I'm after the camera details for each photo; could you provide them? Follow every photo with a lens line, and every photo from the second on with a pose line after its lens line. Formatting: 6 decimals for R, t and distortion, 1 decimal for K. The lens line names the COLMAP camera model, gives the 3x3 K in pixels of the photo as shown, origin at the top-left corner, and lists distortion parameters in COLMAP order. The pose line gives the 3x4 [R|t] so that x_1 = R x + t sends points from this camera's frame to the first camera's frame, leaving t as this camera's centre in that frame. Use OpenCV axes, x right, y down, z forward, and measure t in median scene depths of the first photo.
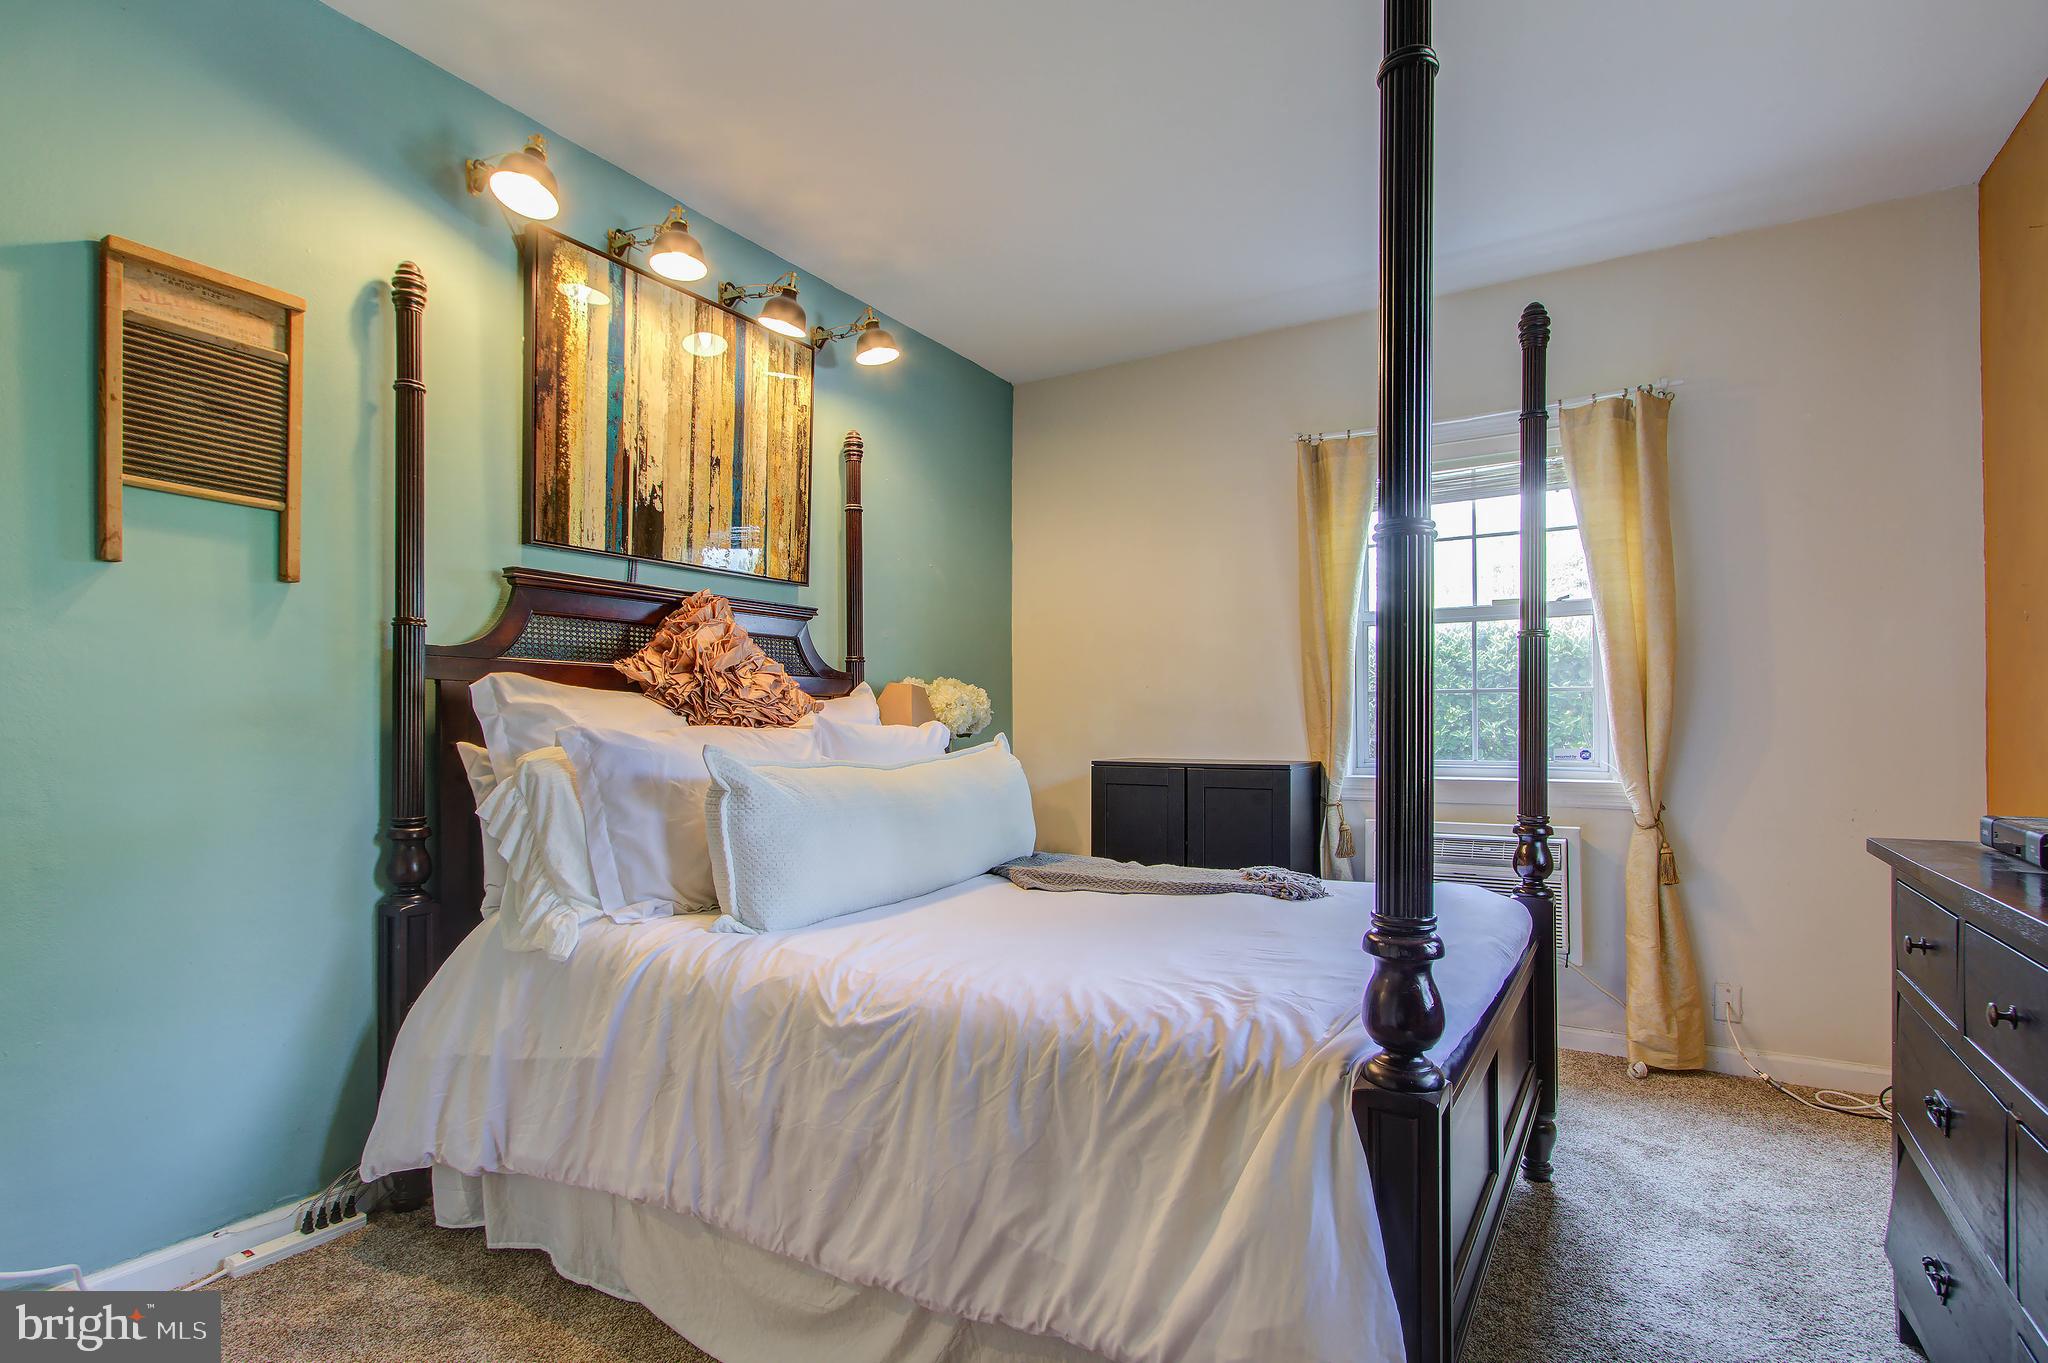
lens RADIAL K [[996.4, 0, 967.9], [0, 996.4, 713.8], [0, 0, 1]] dist [-0.002649, 0.003903]
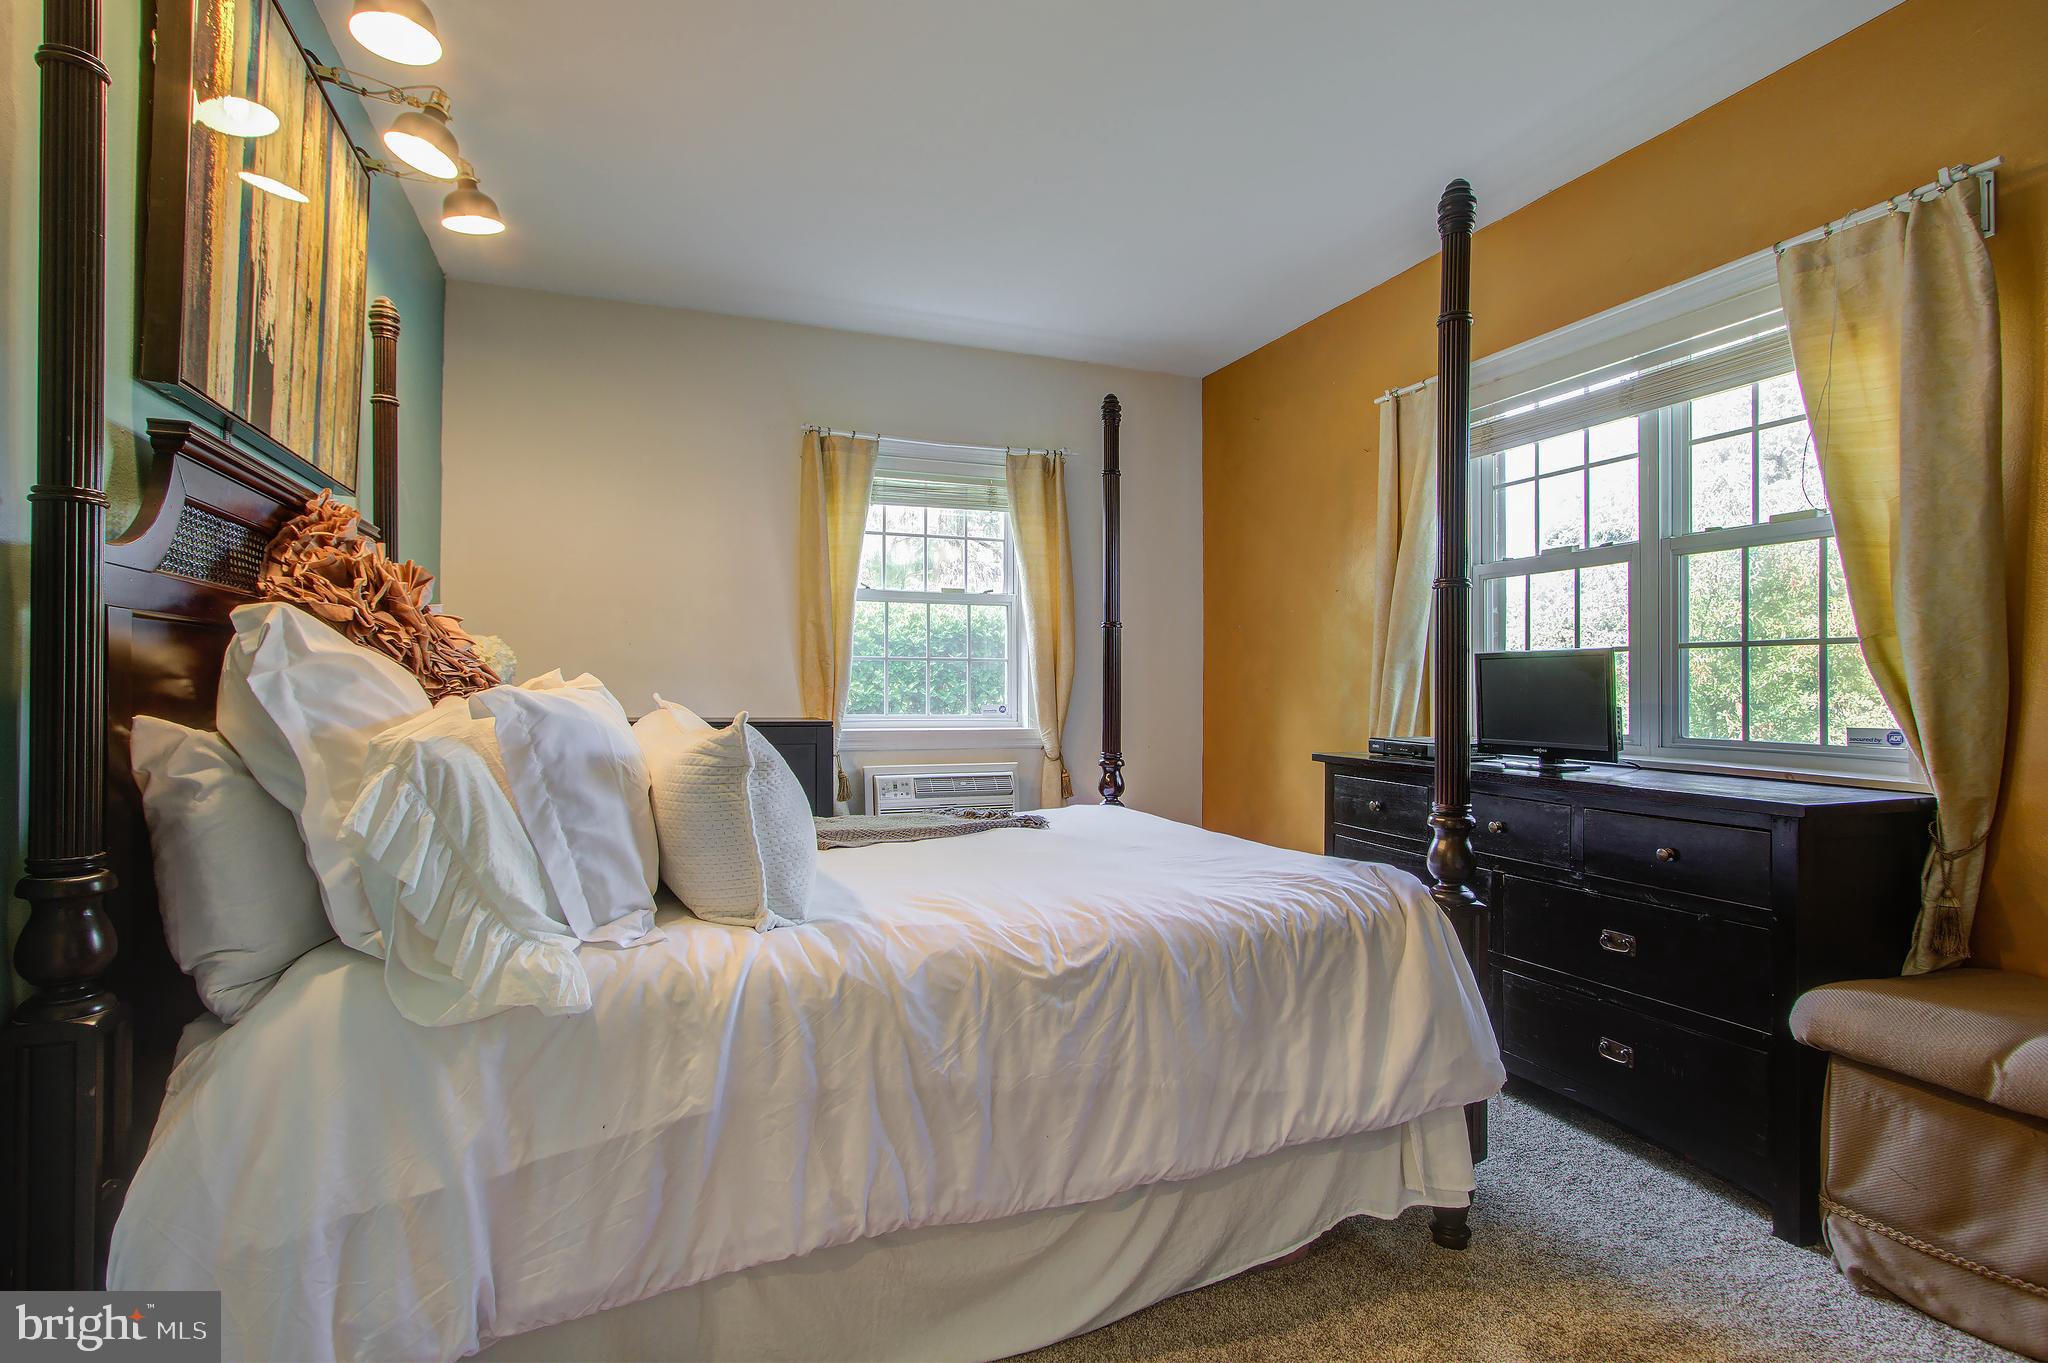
lens RADIAL K [[996.4, 0, 956.7], [0, 996.4, 680.2], [0, 0, 1]] dist [-0.002649, 0.003903]
pose [[0.623273, 0.008690, 0.781956, -0.571601], [-0.016418, 0.999863, 0.001975, -0.000668], [-0.781832, -0.014069, 0.623330, 0.235677]]
